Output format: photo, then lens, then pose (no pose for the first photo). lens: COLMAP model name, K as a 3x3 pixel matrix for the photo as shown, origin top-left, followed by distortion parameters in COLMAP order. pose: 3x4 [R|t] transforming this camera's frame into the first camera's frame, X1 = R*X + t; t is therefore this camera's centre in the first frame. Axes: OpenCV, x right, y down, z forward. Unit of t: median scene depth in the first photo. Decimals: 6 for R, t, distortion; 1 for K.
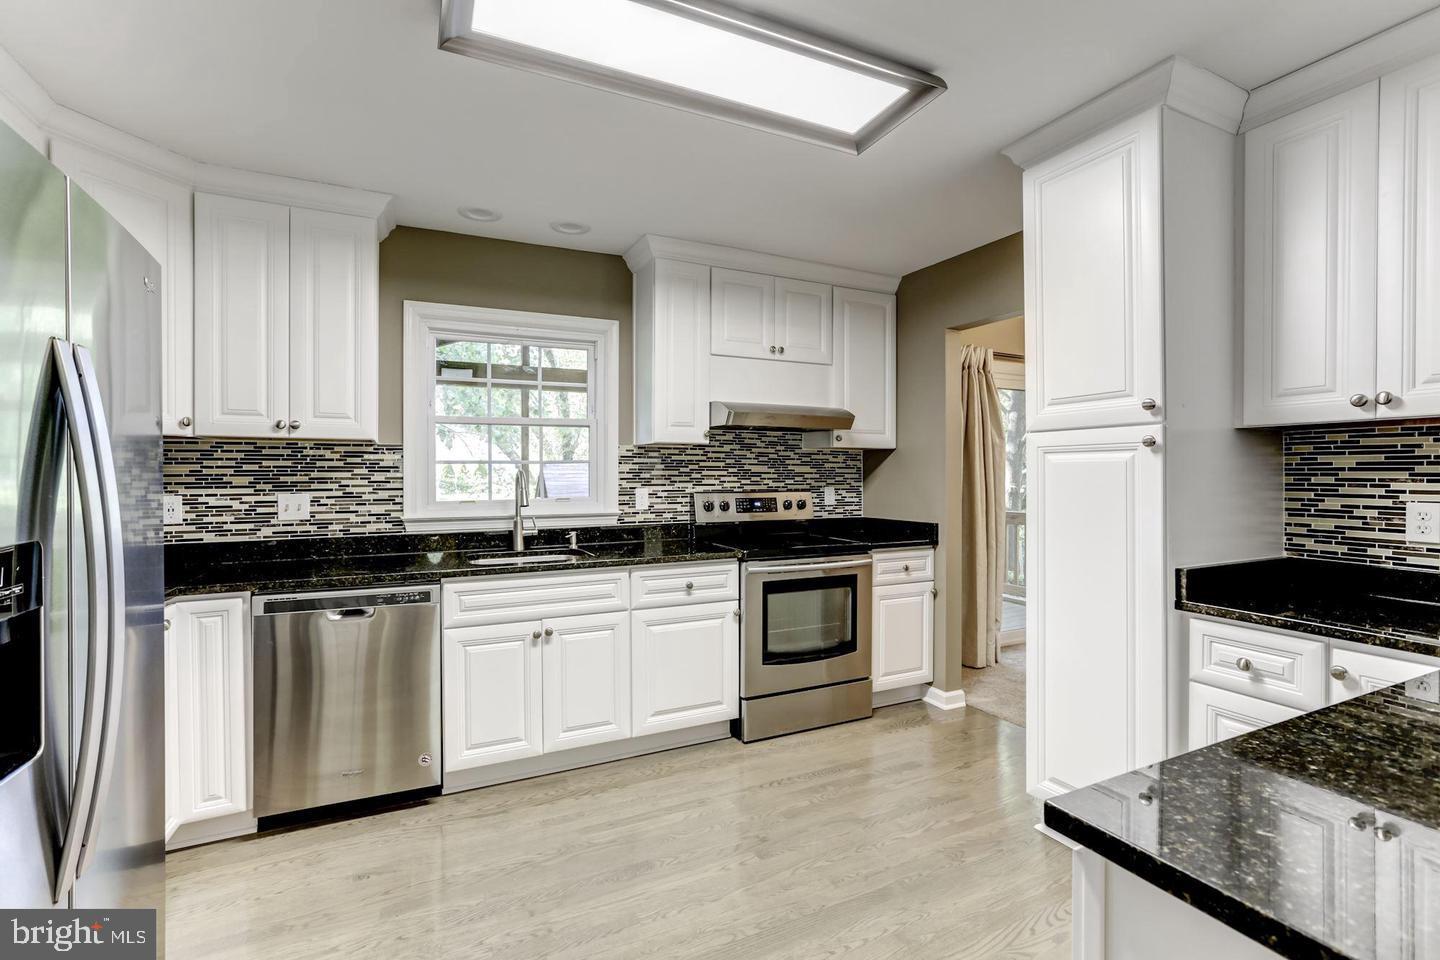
lens RADIAL K [[648.2, 0, 716.7], [0, 648.2, 468.8], [0, 0, 1]] dist [-0.030386, 0.013994]
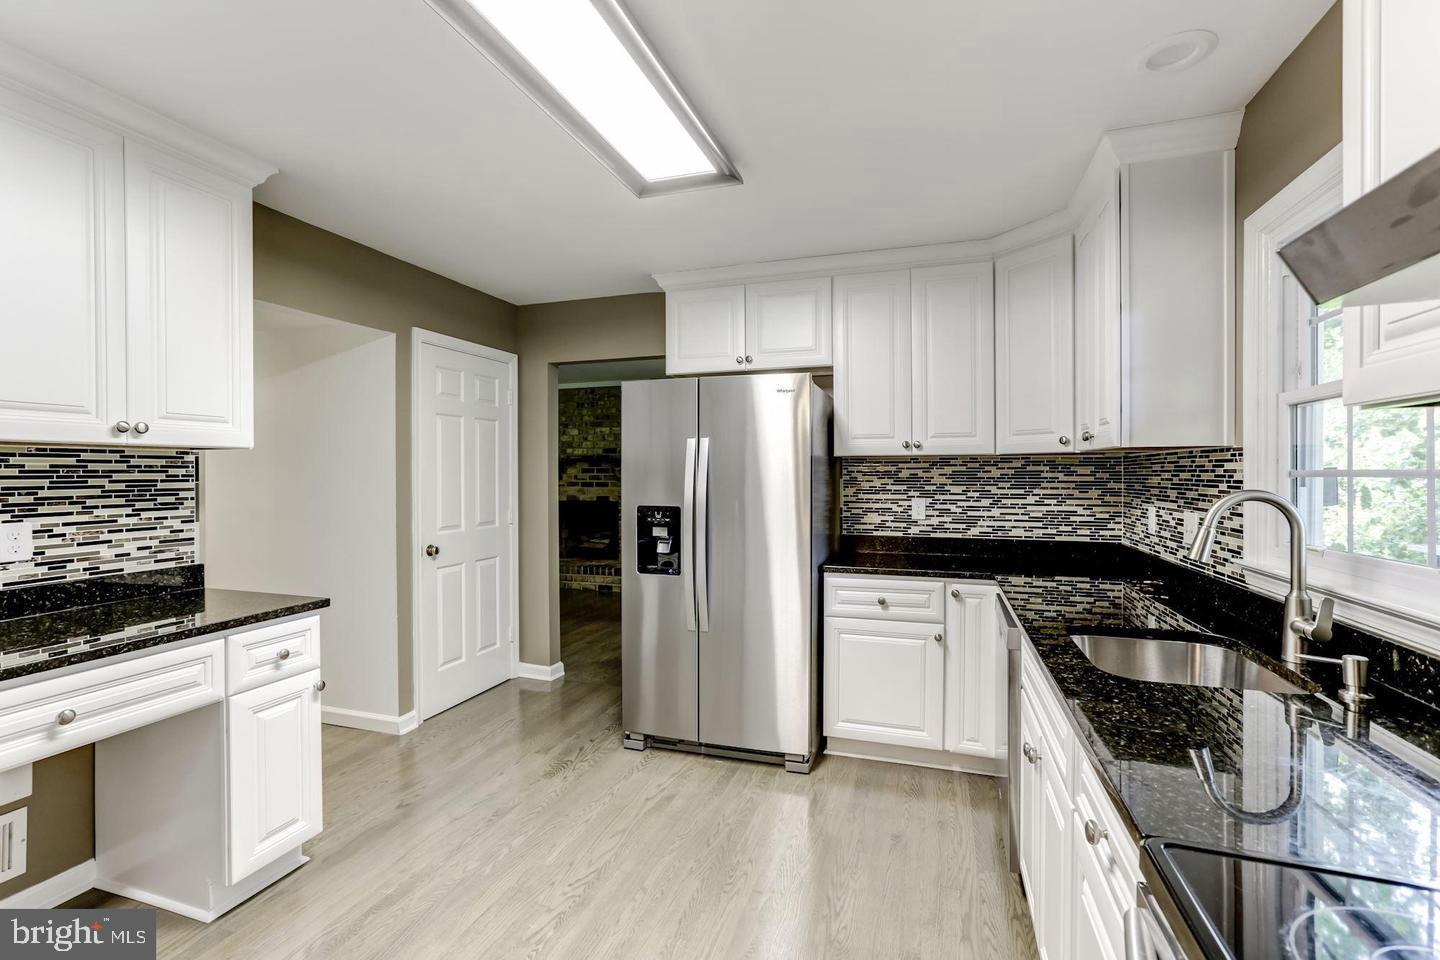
lens RADIAL K [[648.2, 0, 720.2], [0, 648.2, 478.2], [0, 0, 1]] dist [-0.030386, 0.013994]
pose [[-0.701416, 0.011046, -0.712666, 0.363914], [0.007718, 0.999939, 0.007902, -0.011470], [0.712710, 0.000042, -0.701459, 1.019006]]
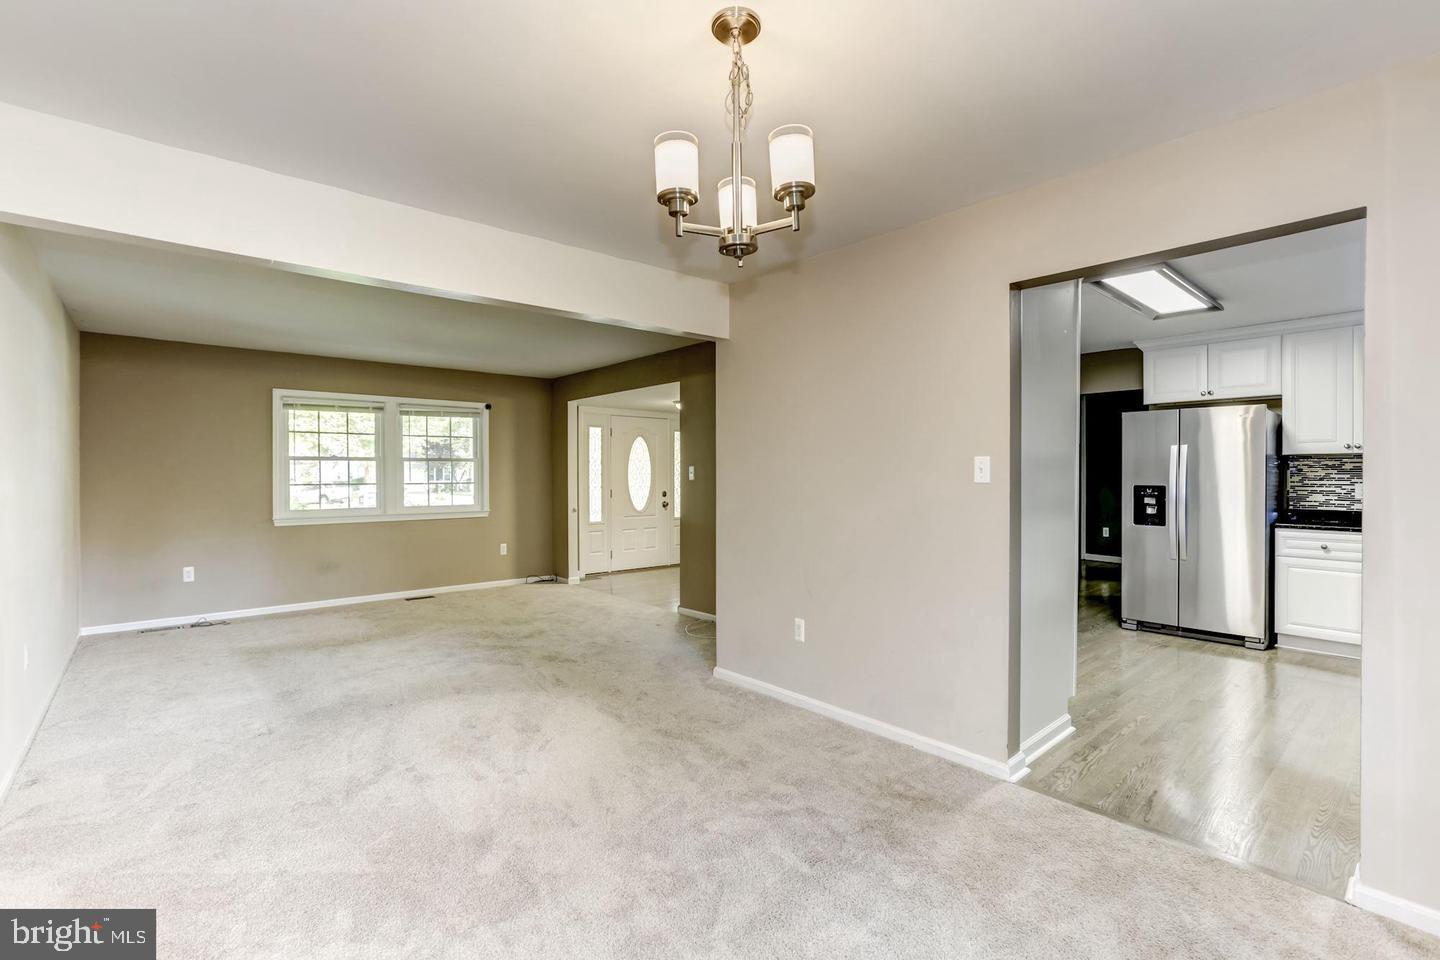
lens RADIAL K [[648.2, 0, 705.0], [0, 648.2, 474.0], [0, 0, 1]] dist [-0.030386, 0.013994]
pose [[-0.968821, 0.002216, -0.247751, 1.070391], [0.002531, 0.999996, -0.000954, 0.004169], [0.247748, -0.001552, -0.968823, 1.466972]]
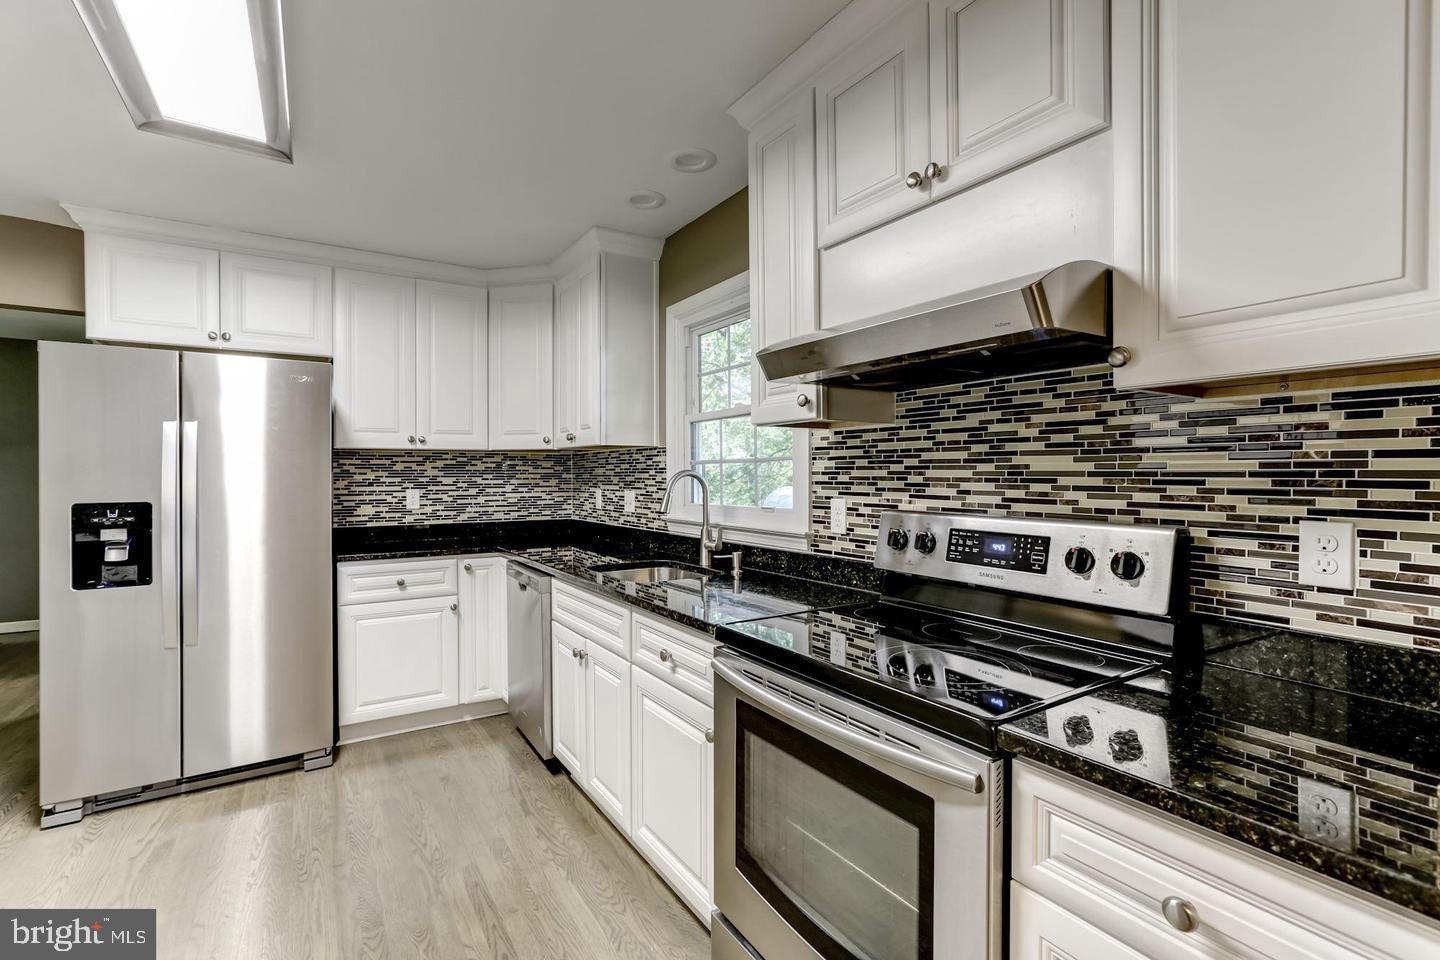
lens RADIAL K [[648.2, 0, 720.5], [0, 648.2, 474.8], [0, 0, 1]] dist [-0.030386, 0.013994]
pose [[0.126037, 0.002230, -0.992023, 0.547310], [0.009997, 0.999944, 0.003518, 0.004603], [0.991975, -0.010361, 0.126008, 0.924210]]
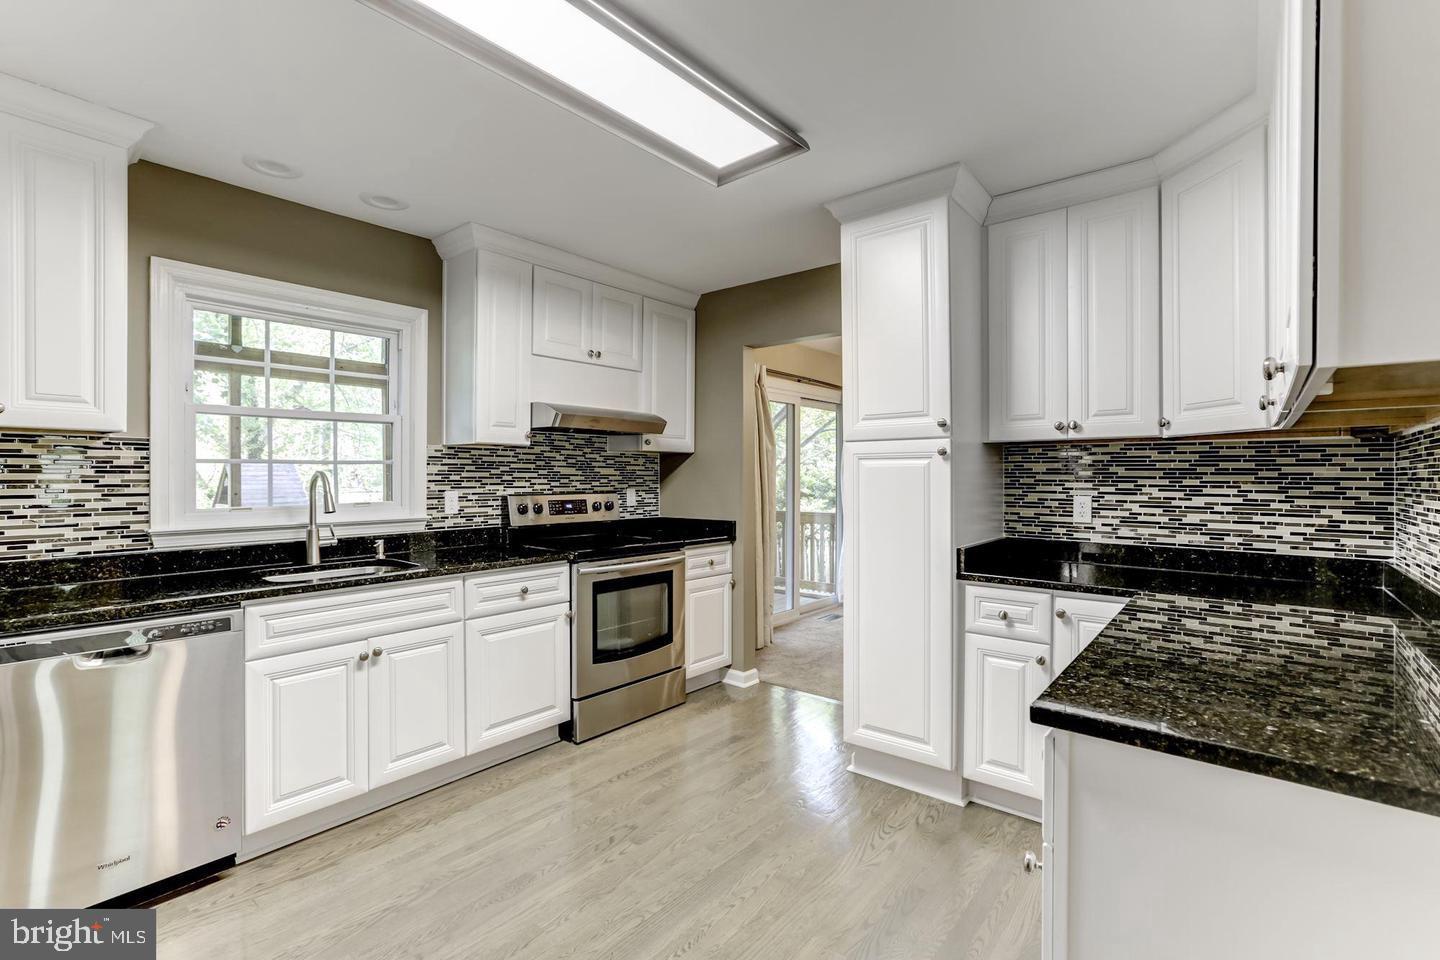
lens RADIAL K [[648.2, 0, 715.0], [0, 648.2, 467.6], [0, 0, 1]] dist [-0.030386, 0.013994]
pose [[0.911153, 0.006661, 0.412014, -0.173036], [-0.004438, 0.999970, -0.006352, 0.000263], [-0.412044, 0.003959, 0.911155, -0.003906]]
